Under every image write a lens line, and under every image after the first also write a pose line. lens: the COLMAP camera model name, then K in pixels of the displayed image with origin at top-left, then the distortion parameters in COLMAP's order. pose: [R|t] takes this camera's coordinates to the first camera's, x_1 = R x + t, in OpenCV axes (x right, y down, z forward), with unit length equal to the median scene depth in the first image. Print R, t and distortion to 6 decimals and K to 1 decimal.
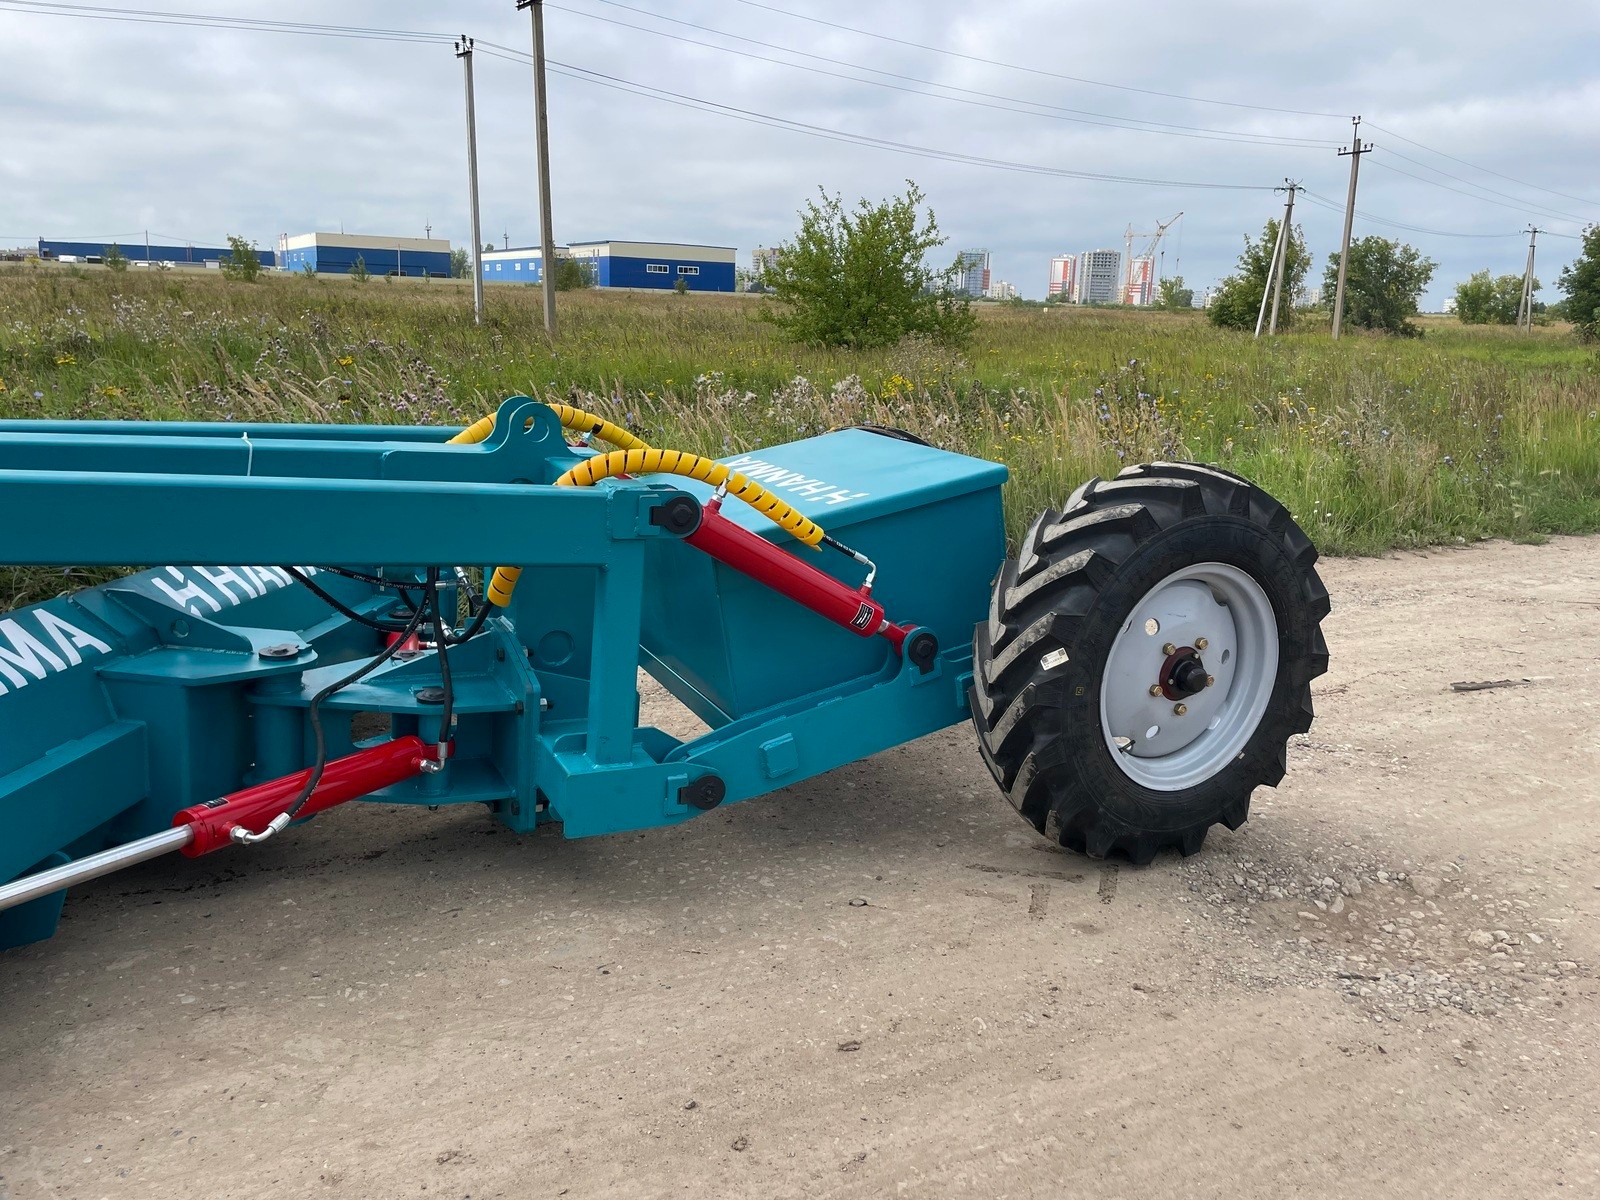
lens RADIAL K [[1210.4, 0, 818.7], [0, 1210.4, 584.7], [0, 0, 1]] dist [0.097703, -0.134850]
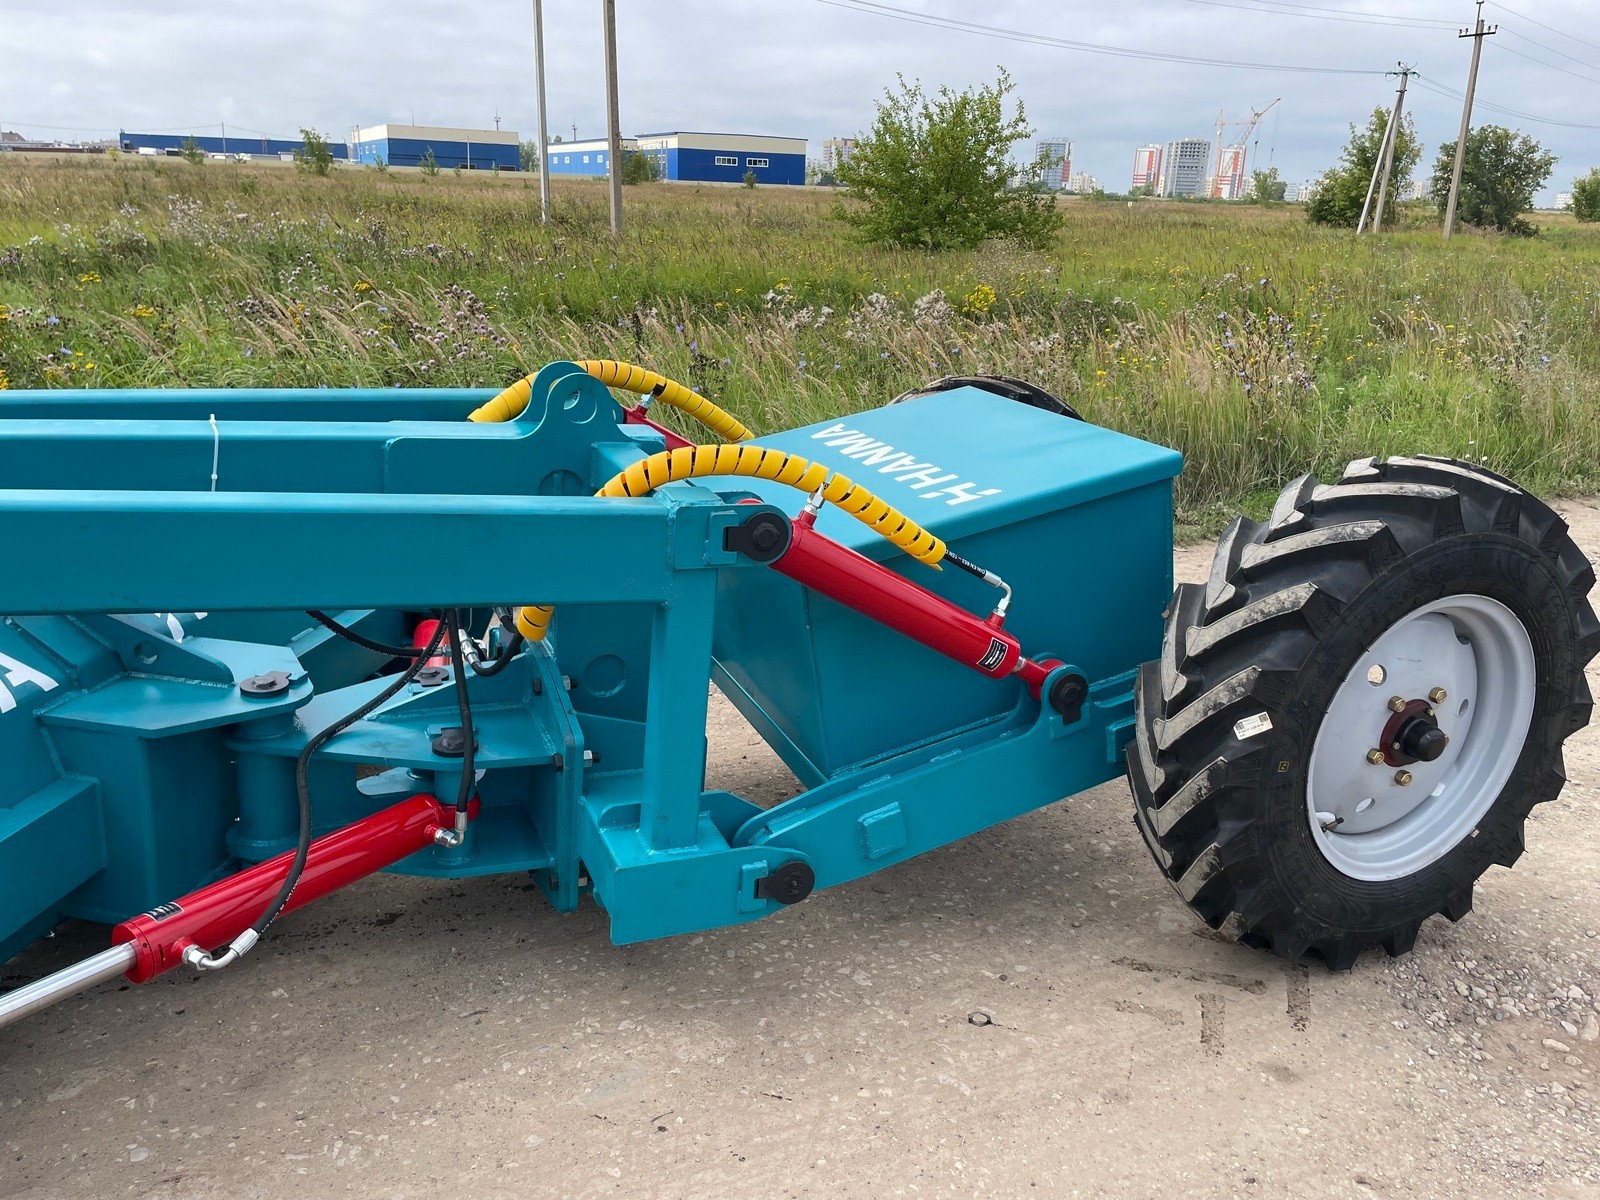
lens RADIAL K [[1211.5, 0, 800.8], [0, 1211.5, 584.7], [0, 0, 1]] dist [0.093260, -0.125178]
pose [[0.997576, 0.022018, -0.066017, -0.036077], [-0.016662, 0.996607, 0.080603, -0.079002], [0.067568, -0.079308, 0.994558, 0.220276]]
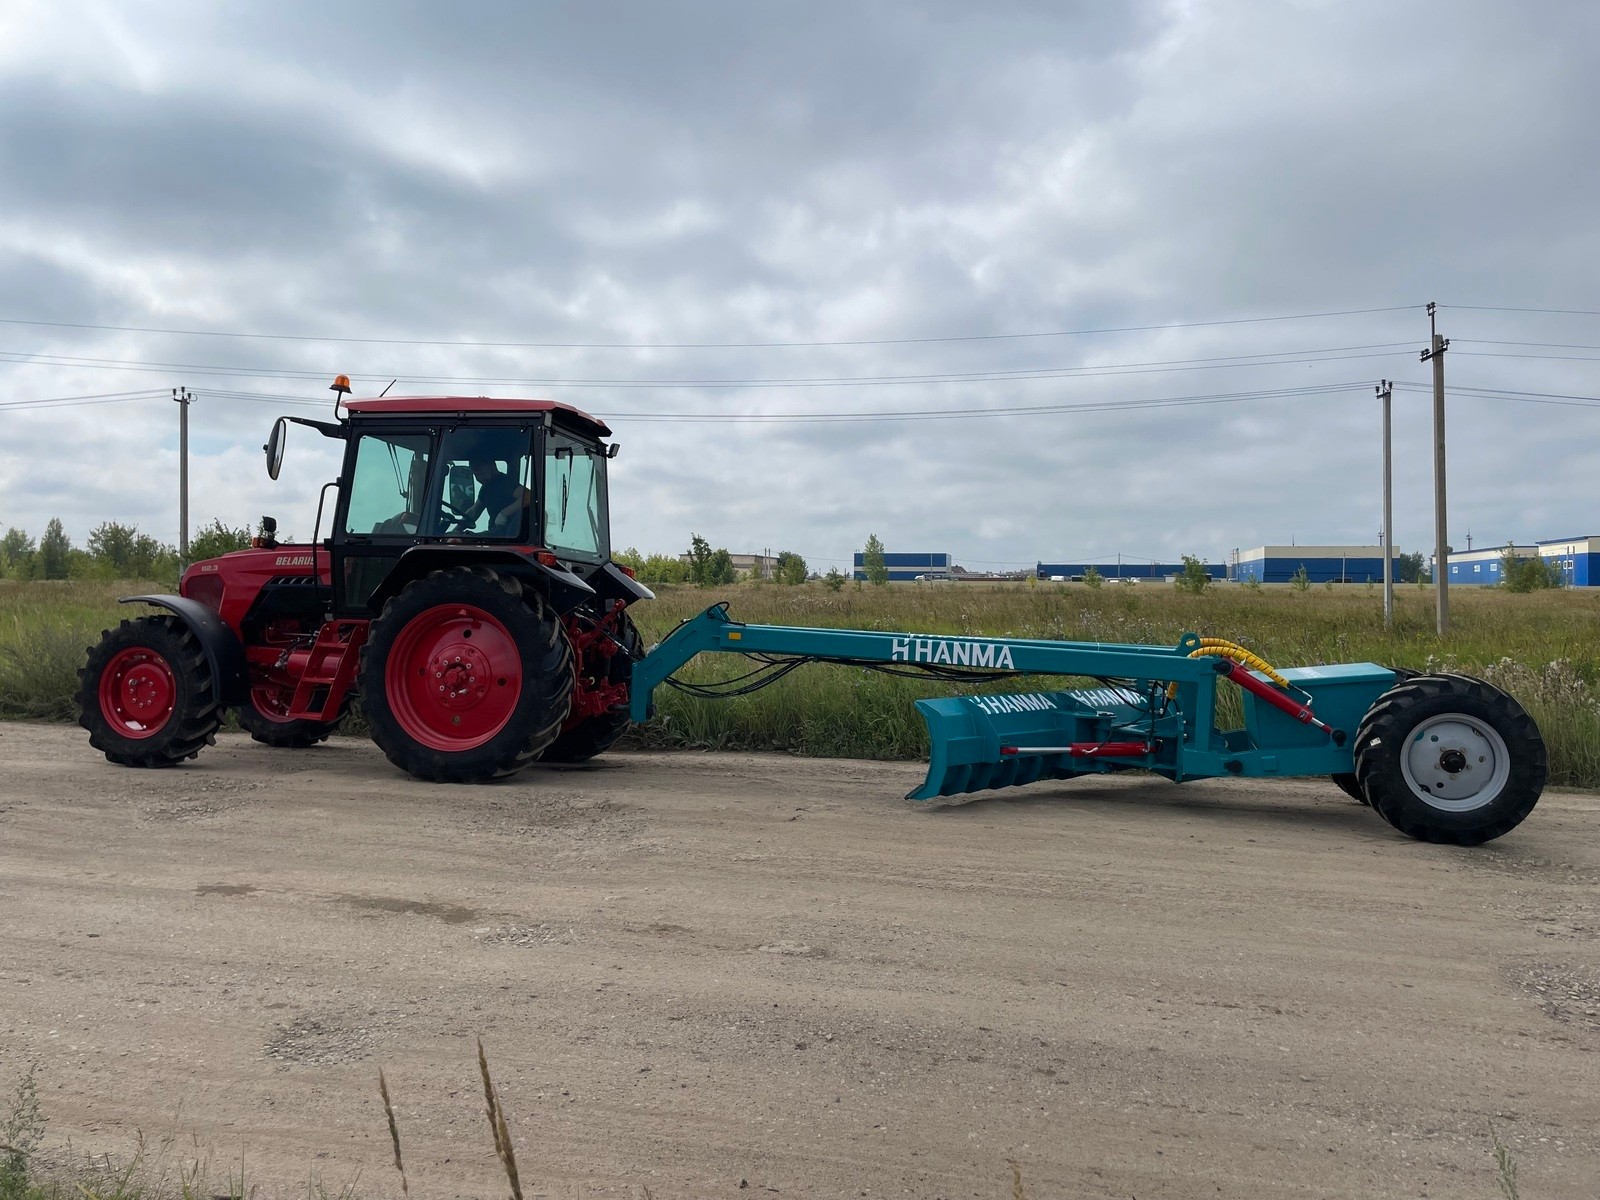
lens RADIAL K [[1210.4, 0, 818.7], [0, 1210.4, 584.7], [0, 0, 1]] dist [0.097703, -0.134850]
pose [[0.746593, -0.029337, -0.664634, 1.003891], [-0.133625, 0.972056, -0.193009, 0.379072], [0.651723, 0.232911, 0.721810, -1.646629]]
